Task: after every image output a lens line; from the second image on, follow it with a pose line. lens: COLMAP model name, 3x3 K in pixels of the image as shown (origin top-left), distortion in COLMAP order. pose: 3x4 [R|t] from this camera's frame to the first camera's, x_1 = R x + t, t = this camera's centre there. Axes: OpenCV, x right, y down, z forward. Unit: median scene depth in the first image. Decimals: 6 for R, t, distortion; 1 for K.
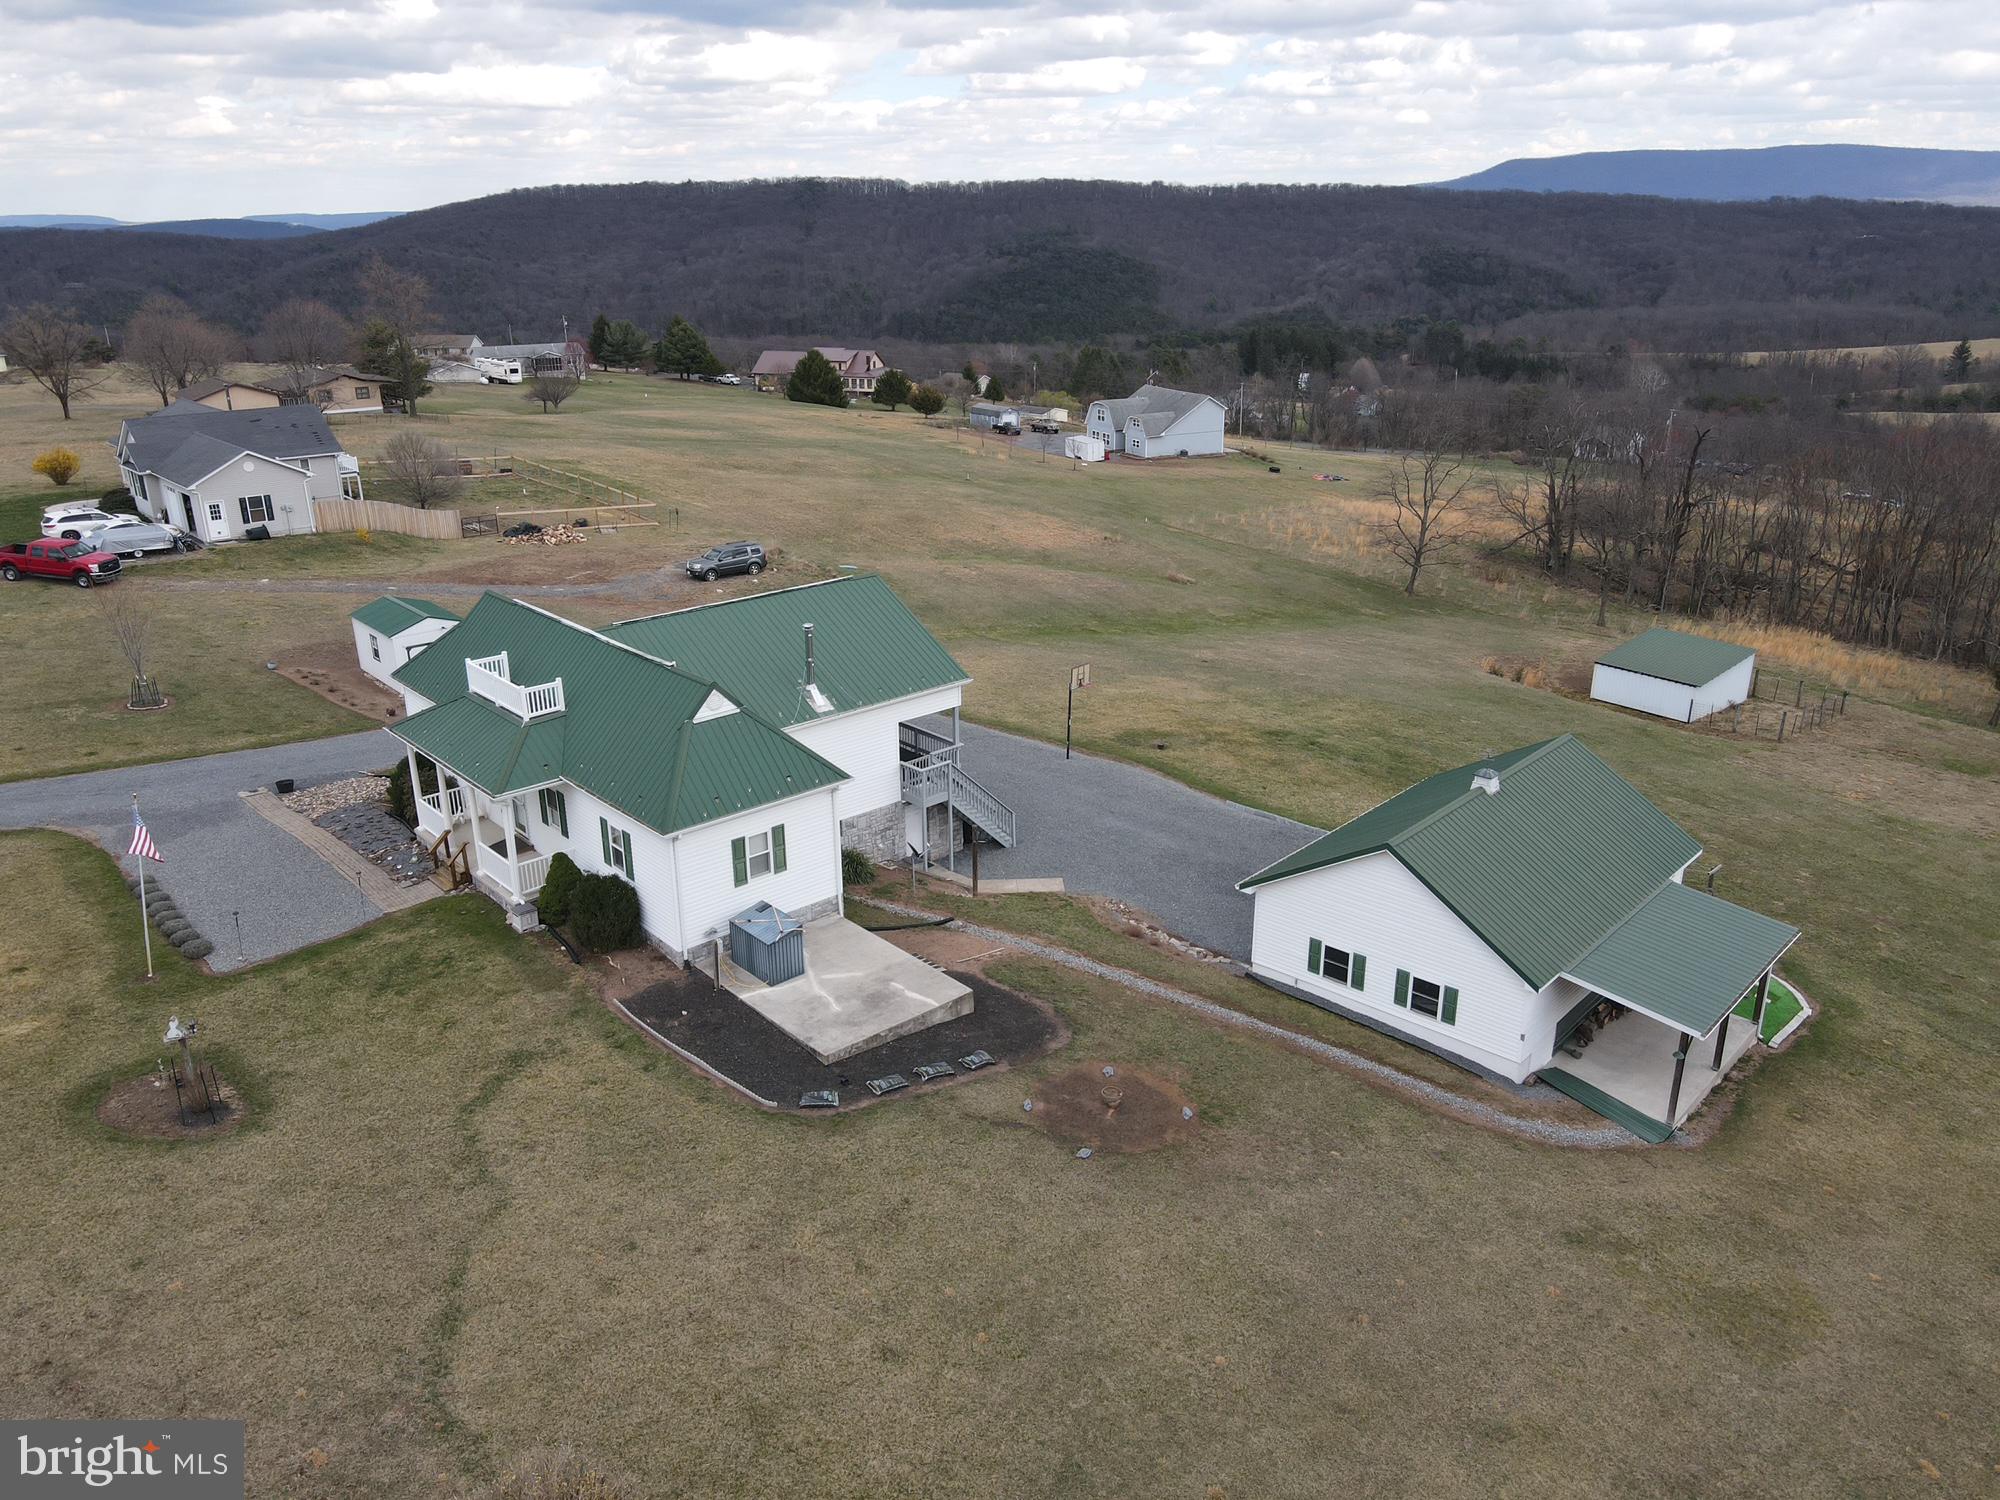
lens RADIAL K [[1468.2, 0, 998.9], [0, 1468.2, 742.7], [0, 0, 1]] dist [0.002988, 0.012190]
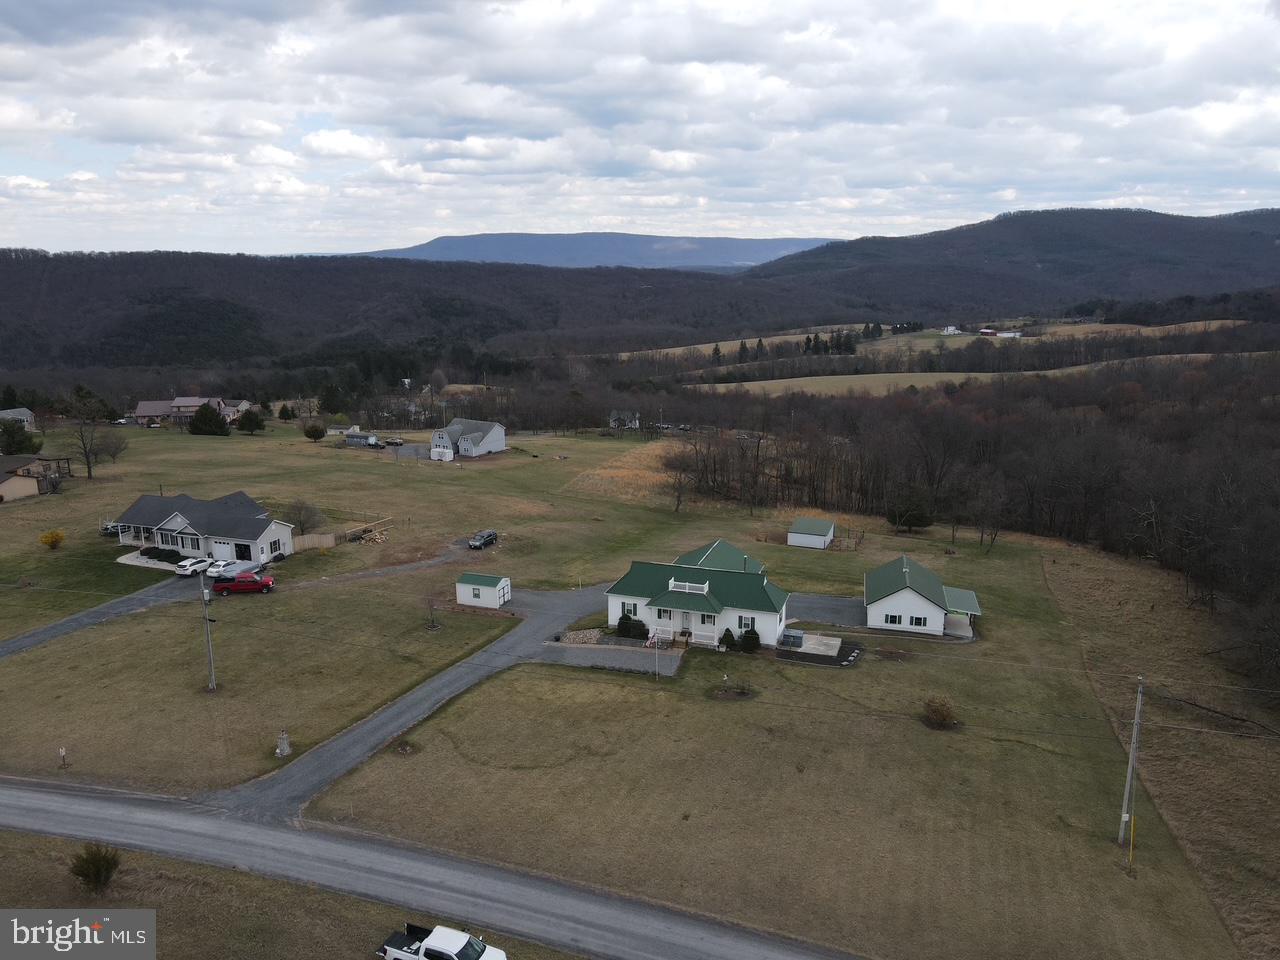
lens RADIAL K [[939.6, 0, 639.3], [0, 939.6, 475.3], [0, 0, 1]] dist [0.002988, 0.012190]
pose [[0.868256, -0.105627, 0.484742, -1.292568], [0.165368, 0.982813, -0.082044, -0.115546], [-0.467745, 0.151396, 0.870801, -0.802040]]
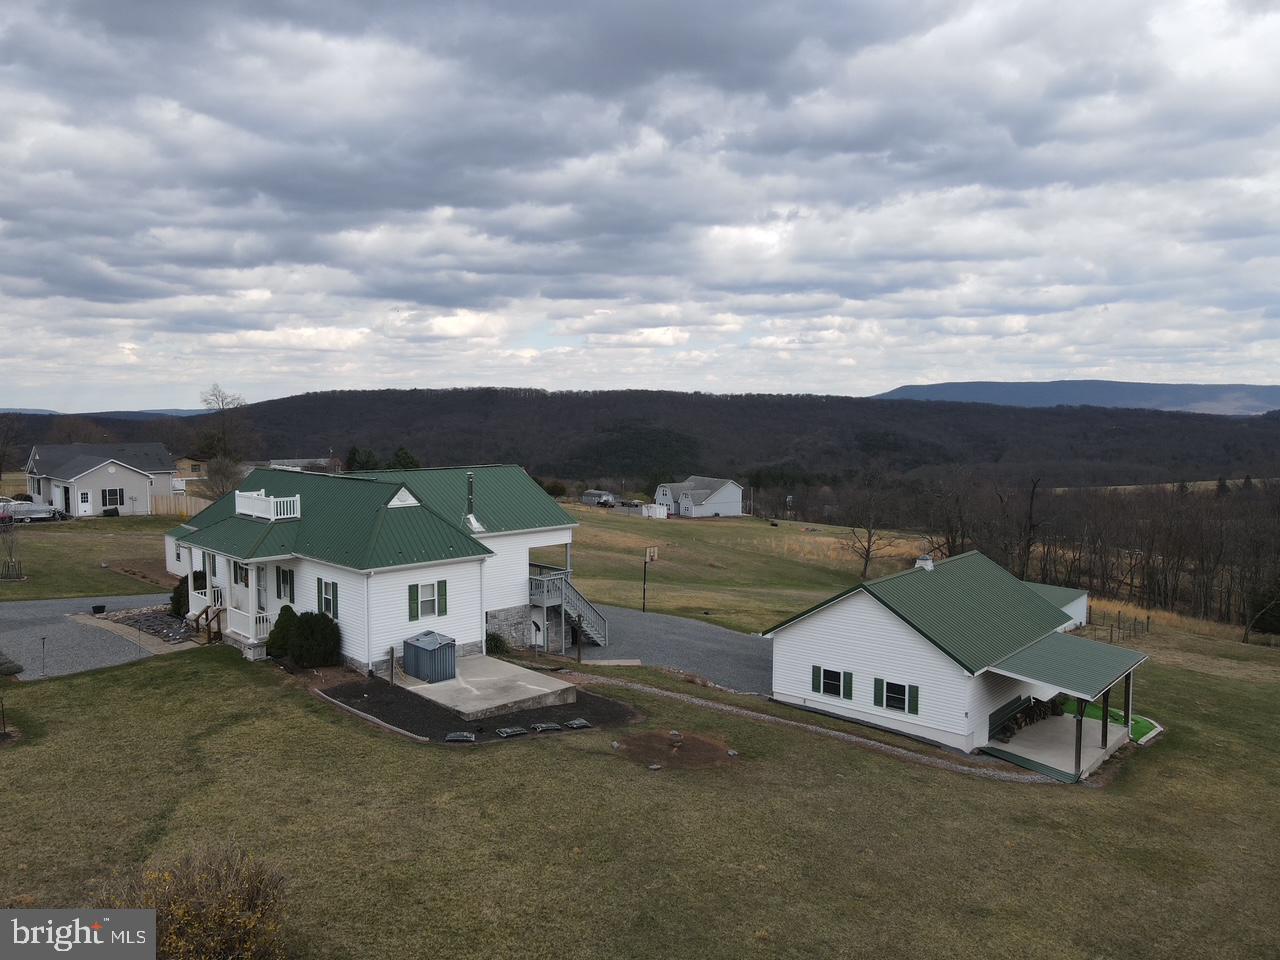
lens RADIAL K [[939.1, 0, 640.0], [0, 939.1, 480.0], [0, 0, 1]] dist [-0.009991, 0.057370]
pose [[0.999151, 0.007102, 0.040592, 0.004281], [0.004161, 0.962614, -0.270843, 0.168852], [-0.040998, 0.270782, 0.961767, 0.064067]]
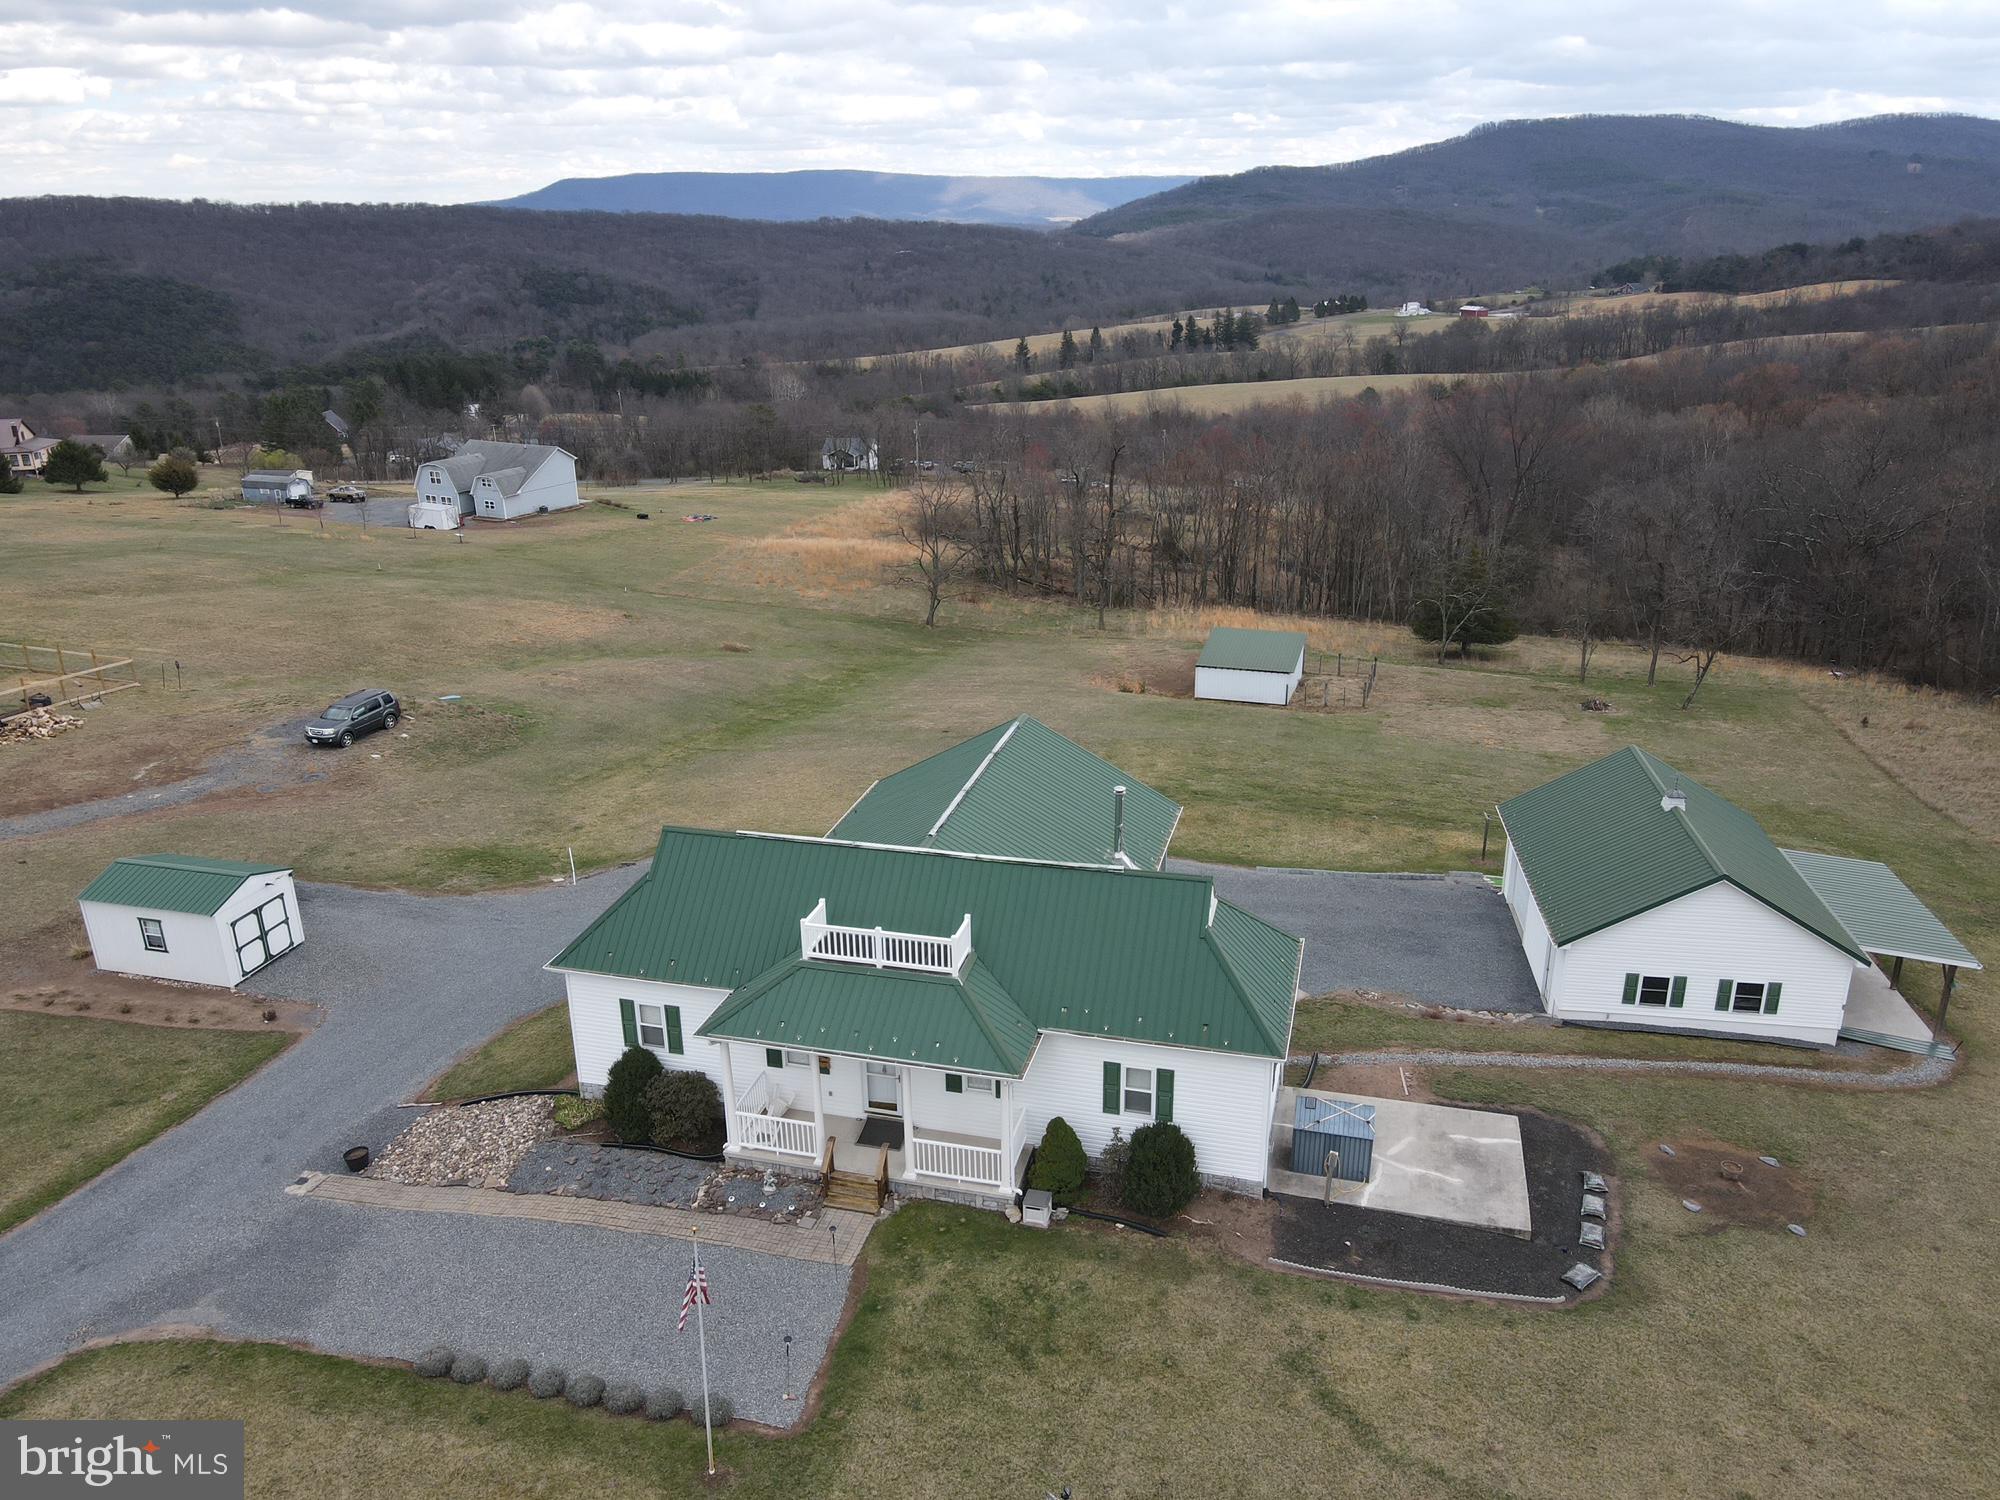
lens RADIAL K [[1468.2, 0, 998.9], [0, 1468.2, 742.7], [0, 0, 1]] dist [0.002988, 0.012190]
pose [[0.833704, -0.189666, 0.518617, -0.590839], [0.195189, 0.979754, 0.044534, -0.146194], [-0.516564, 0.064100, 0.853846, 0.238323]]
